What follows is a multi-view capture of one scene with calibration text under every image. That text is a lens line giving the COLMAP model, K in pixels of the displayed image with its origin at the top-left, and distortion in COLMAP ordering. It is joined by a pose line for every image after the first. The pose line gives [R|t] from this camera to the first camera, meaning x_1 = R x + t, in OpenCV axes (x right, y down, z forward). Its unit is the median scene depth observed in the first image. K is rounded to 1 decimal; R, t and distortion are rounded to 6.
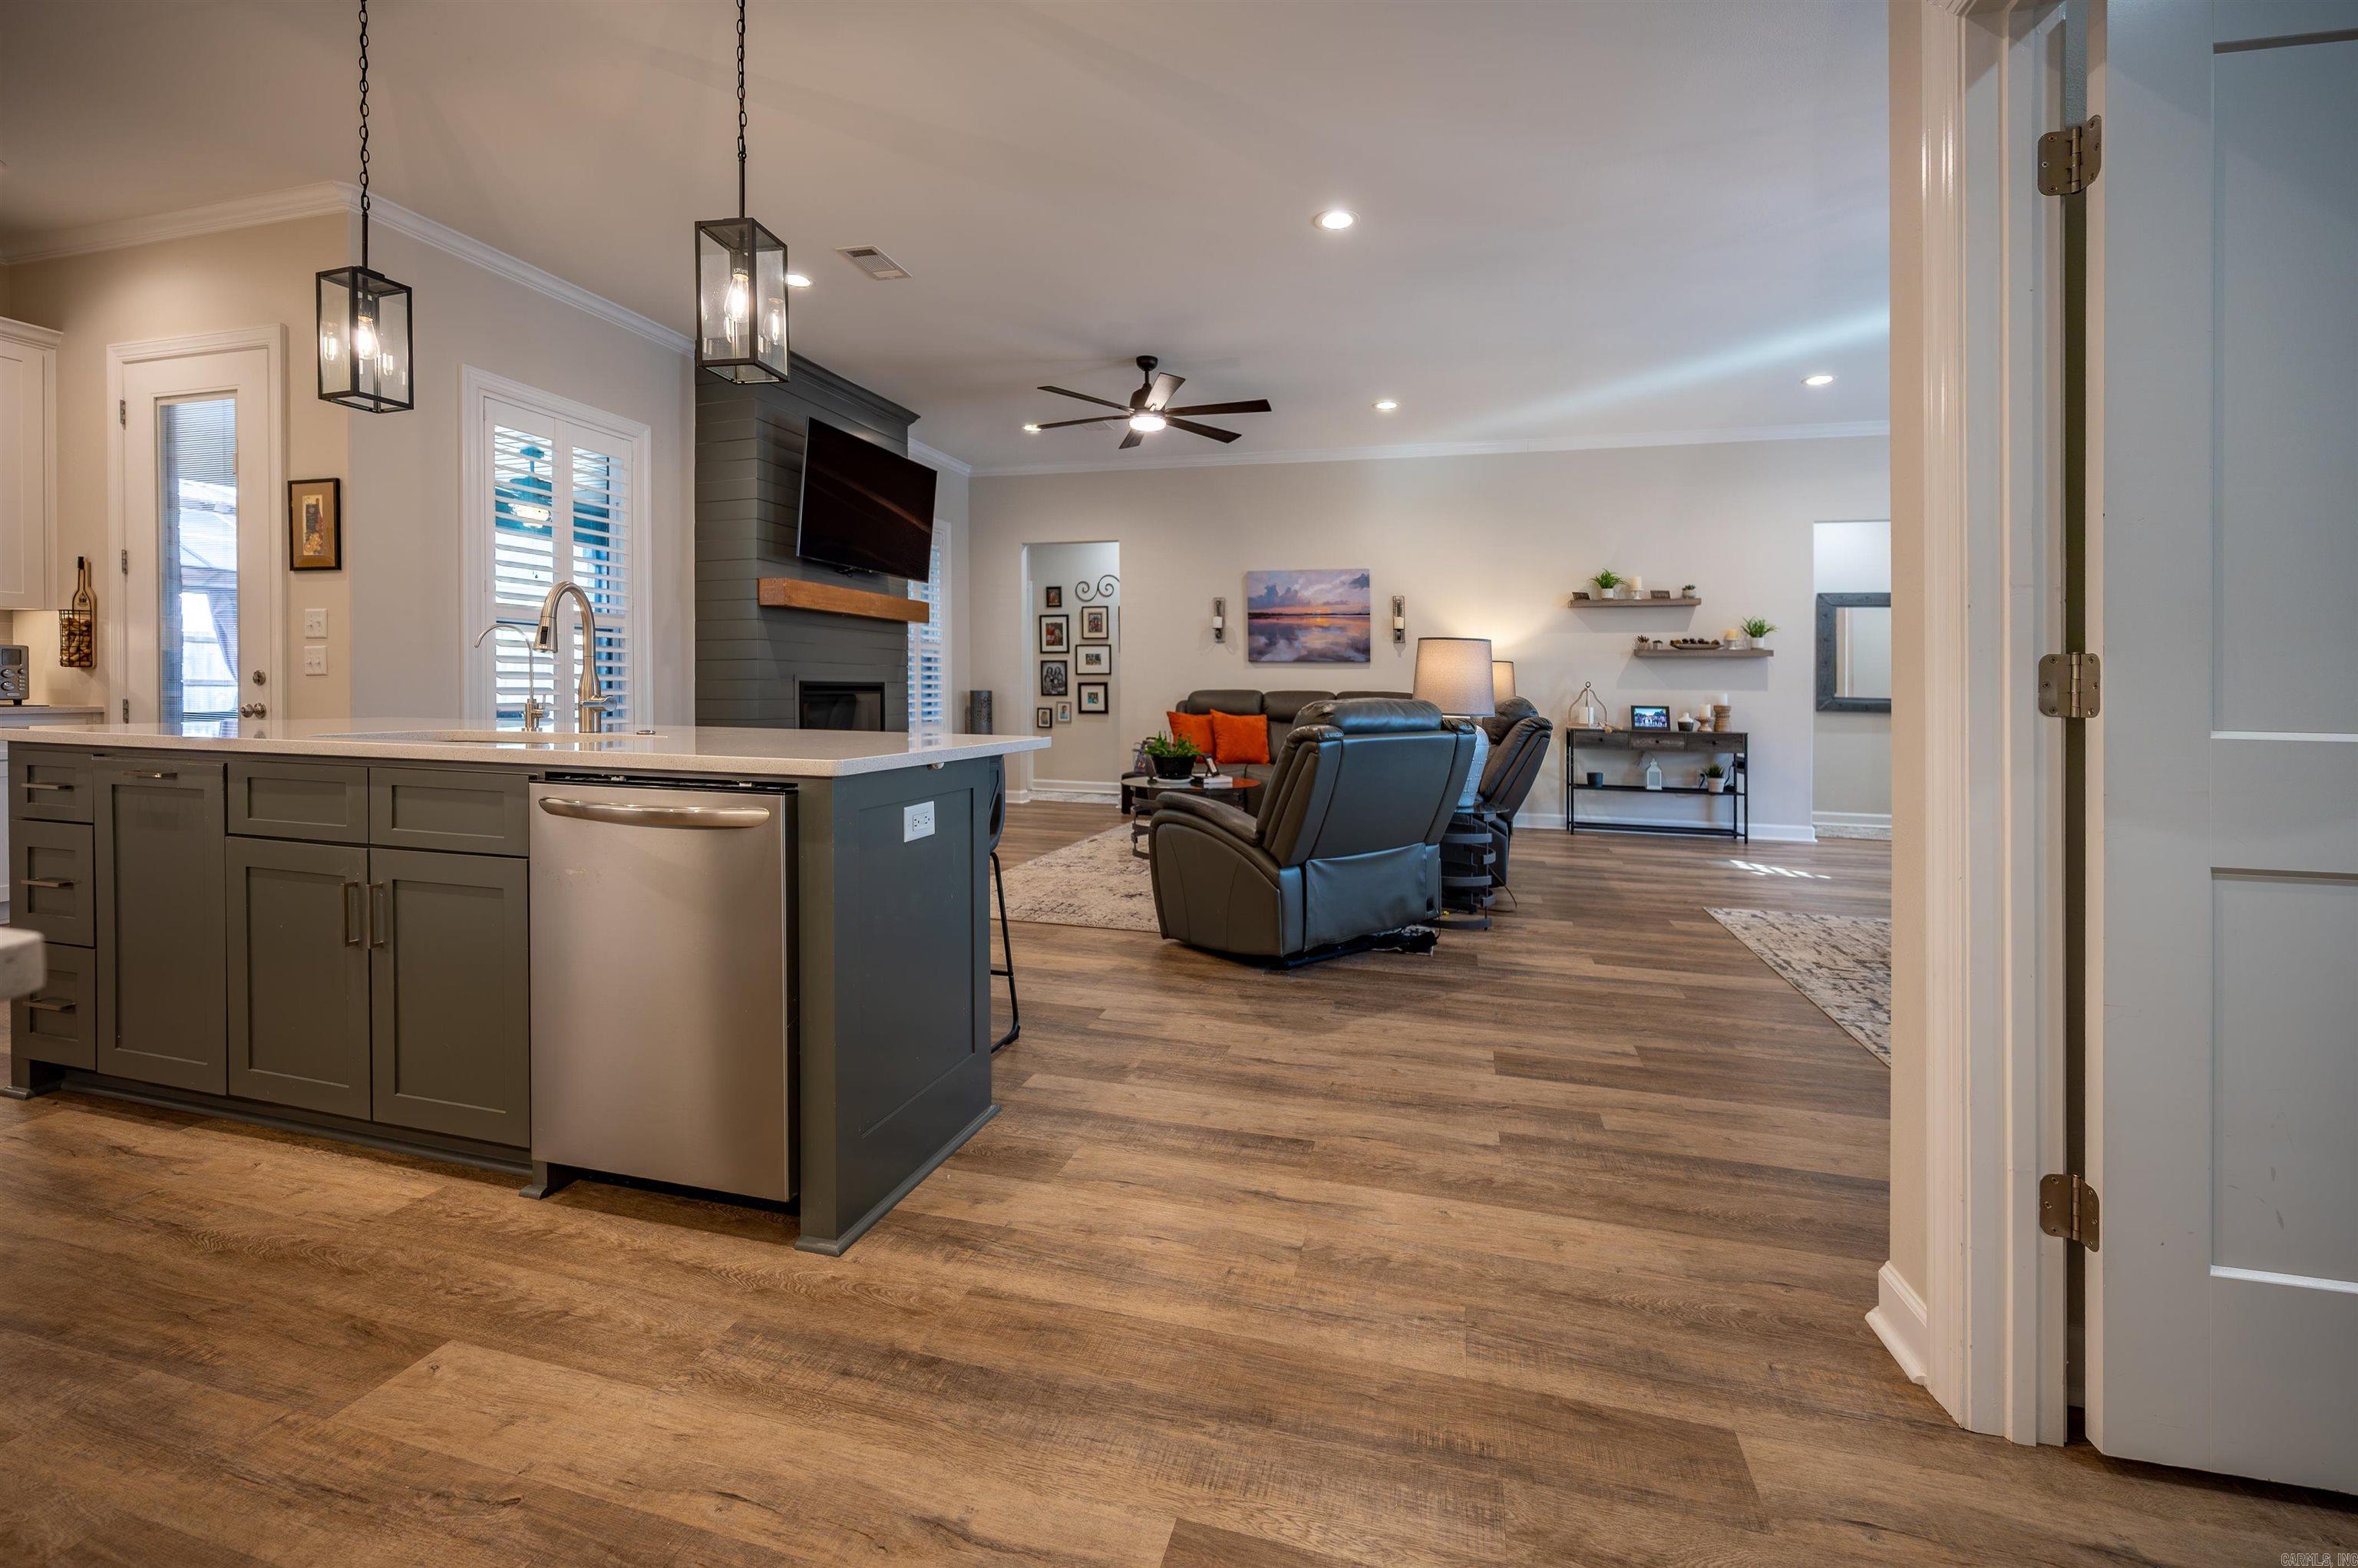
lens RADIAL K [[967.2, 0, 1190.1], [0, 967.2, 688.4], [0, 0, 1]] dist [-0.000790, -0.000190]
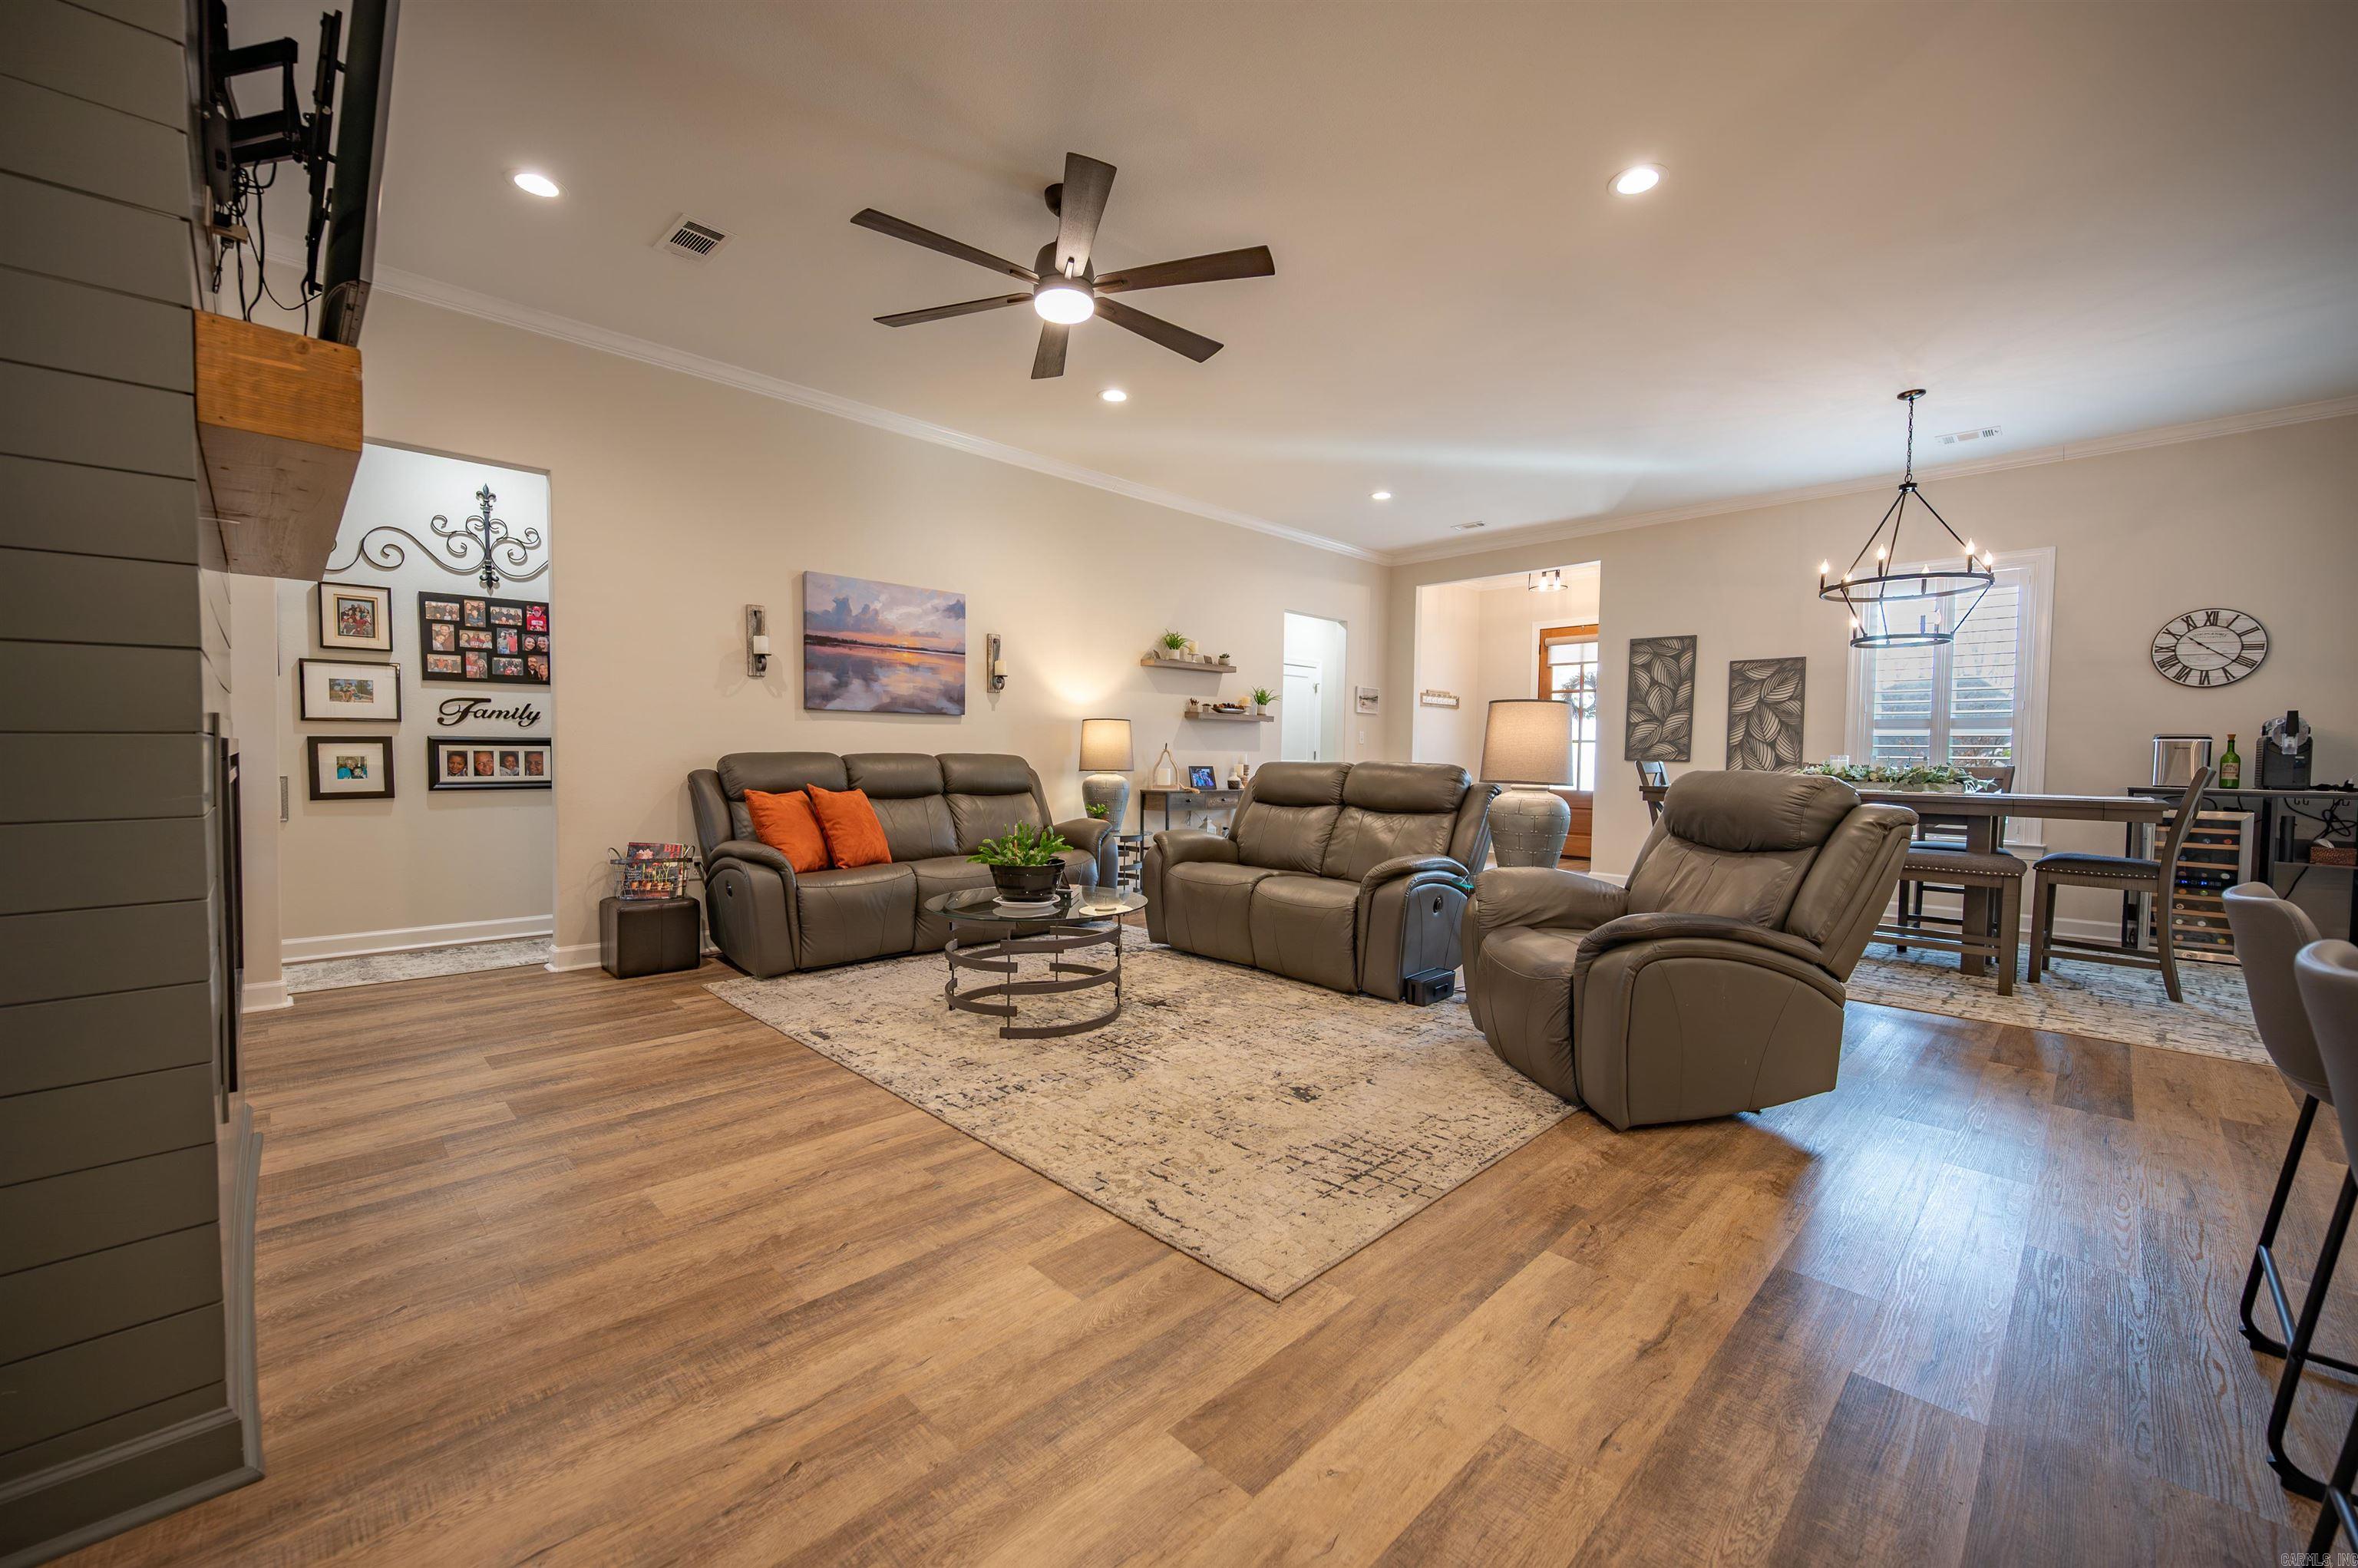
lens RADIAL K [[928.6, 0, 1182.2], [0, 928.6, 790.0], [0, 0, 1]] dist [-0.000596, -0.000517]
pose [[0.499808, -0.040156, 0.865205, -0.463690], [-0.003994, 0.998807, 0.048664, -0.005688], [-0.866127, -0.027778, 0.499051, 0.588338]]
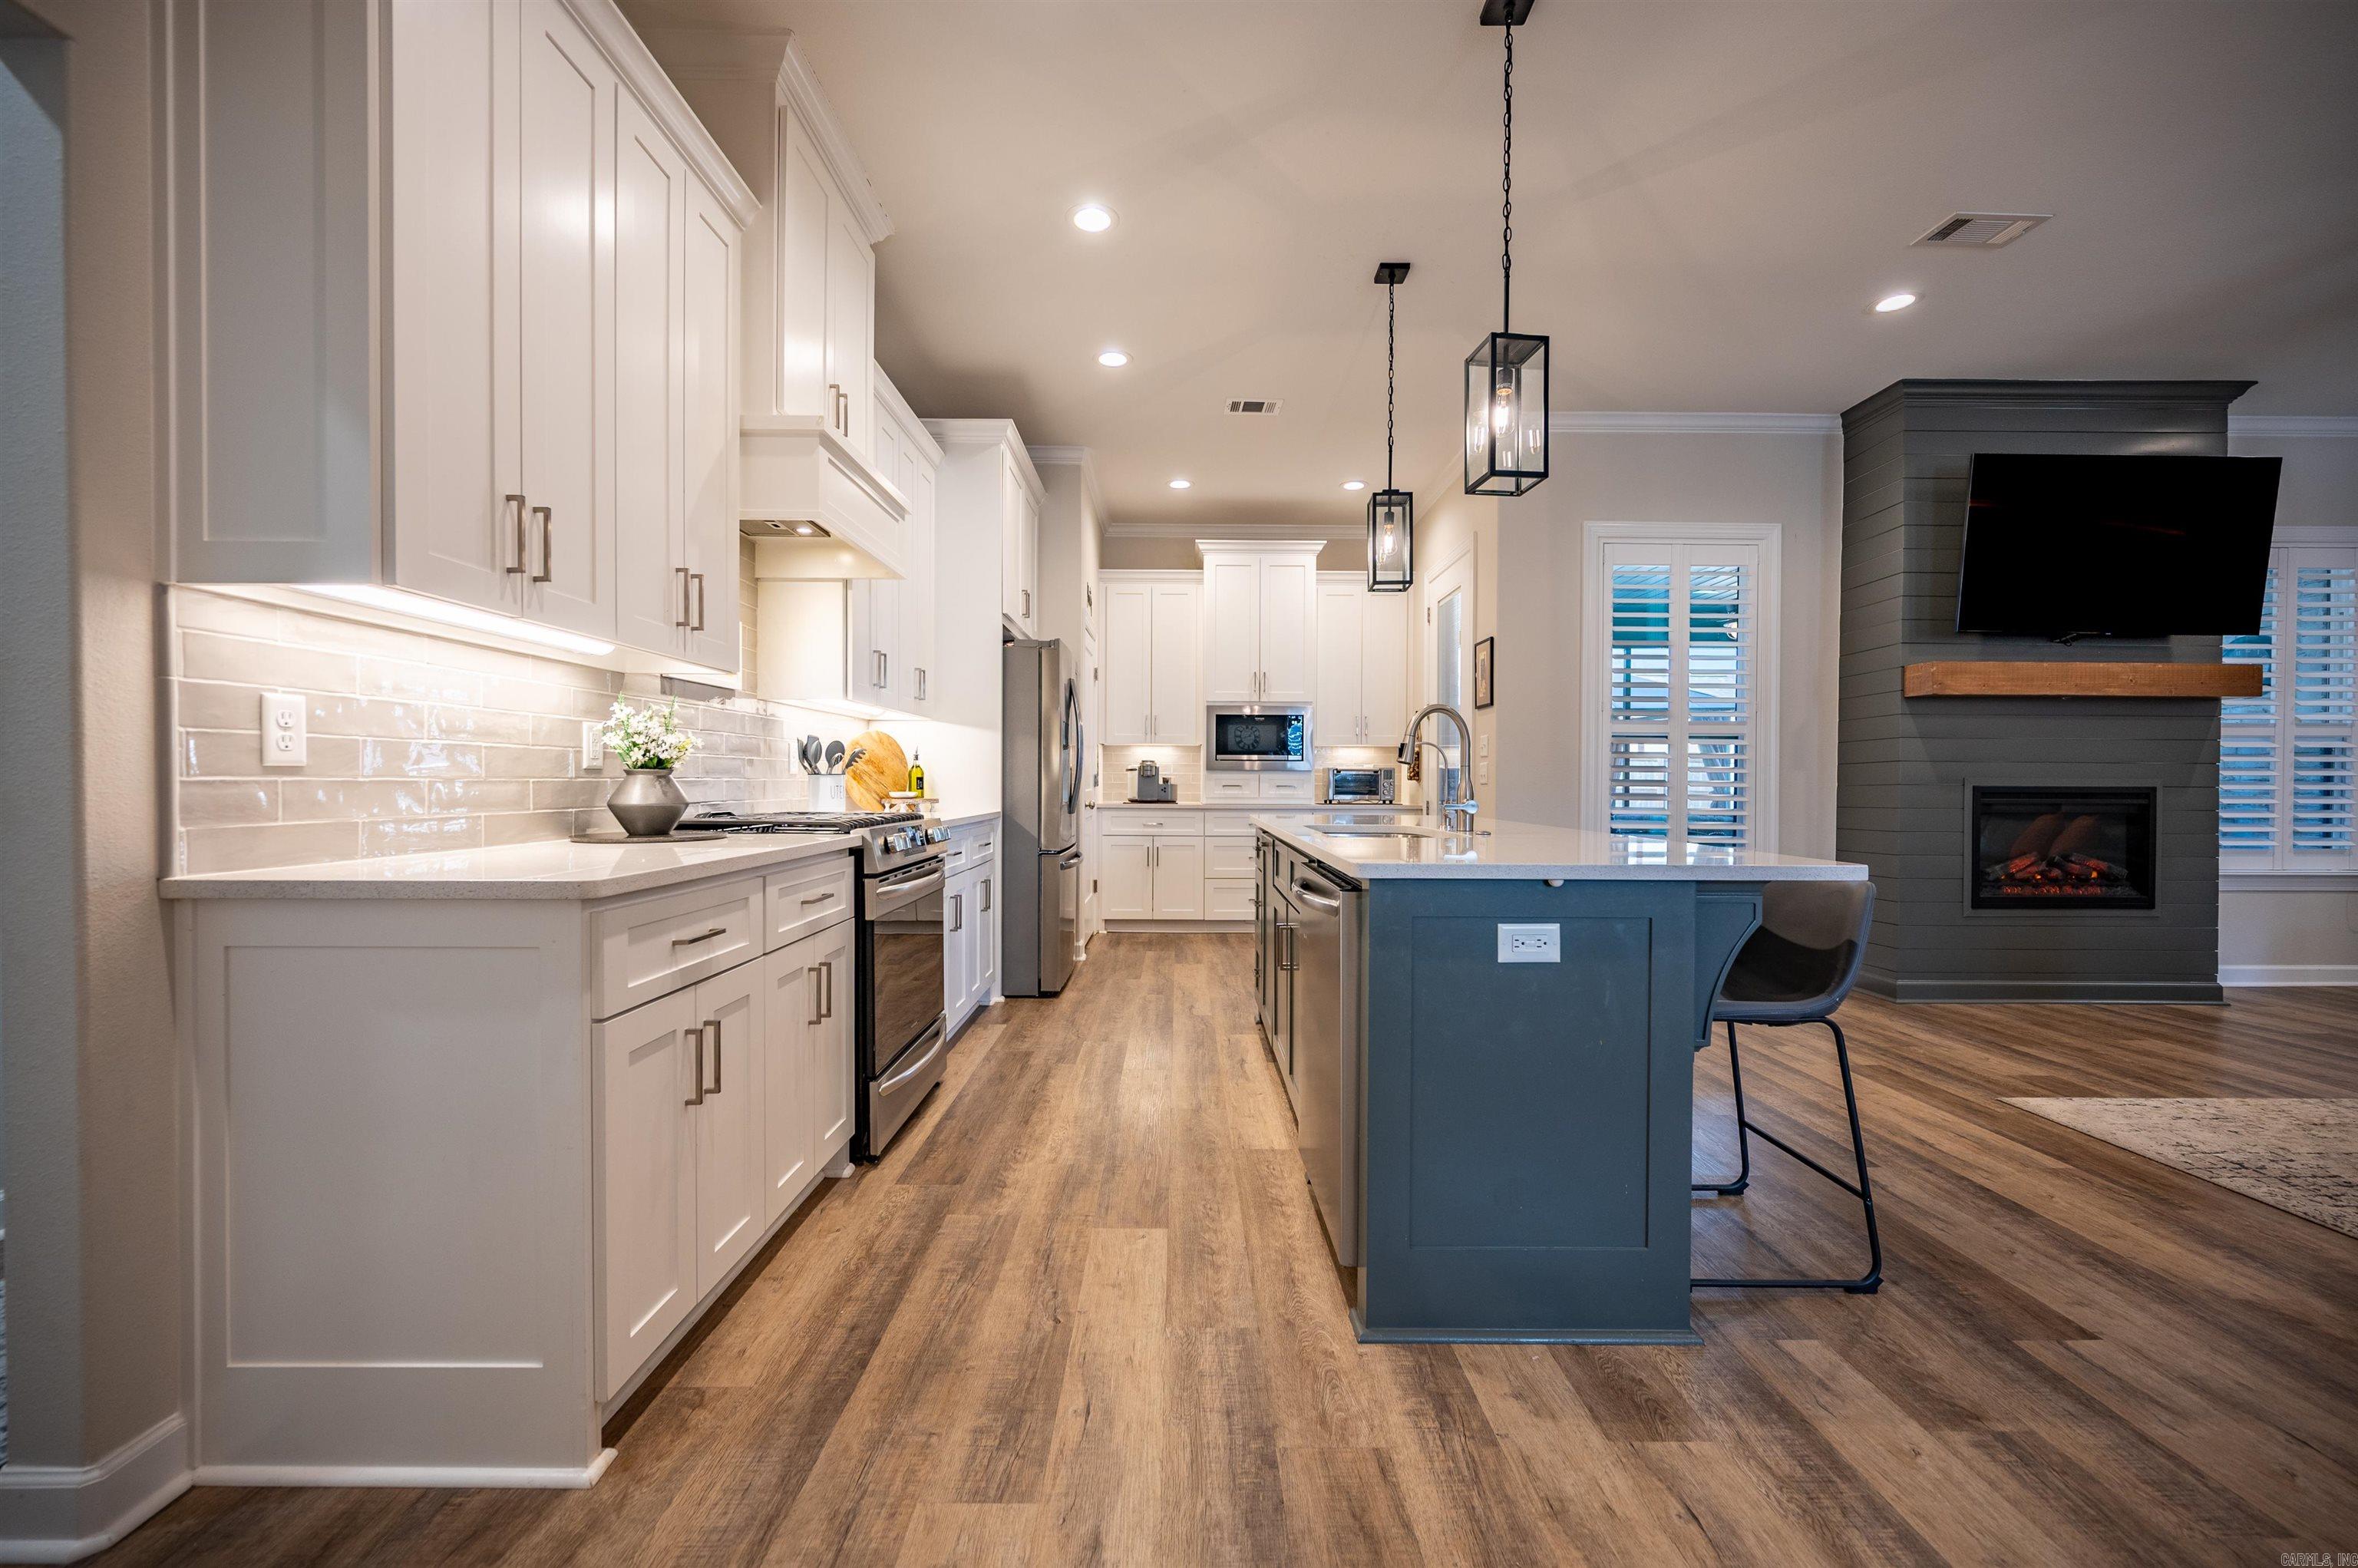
lens RADIAL K [[928.6, 0, 1182.2], [0, 928.6, 790.0], [0, 0, 1]] dist [-0.000596, -0.000517]
pose [[0.274043, -0.003489, -0.961711, 0.143164], [-0.004904, 0.999975, -0.005026, 0.002381], [0.961705, 0.006094, 0.274020, 0.147550]]
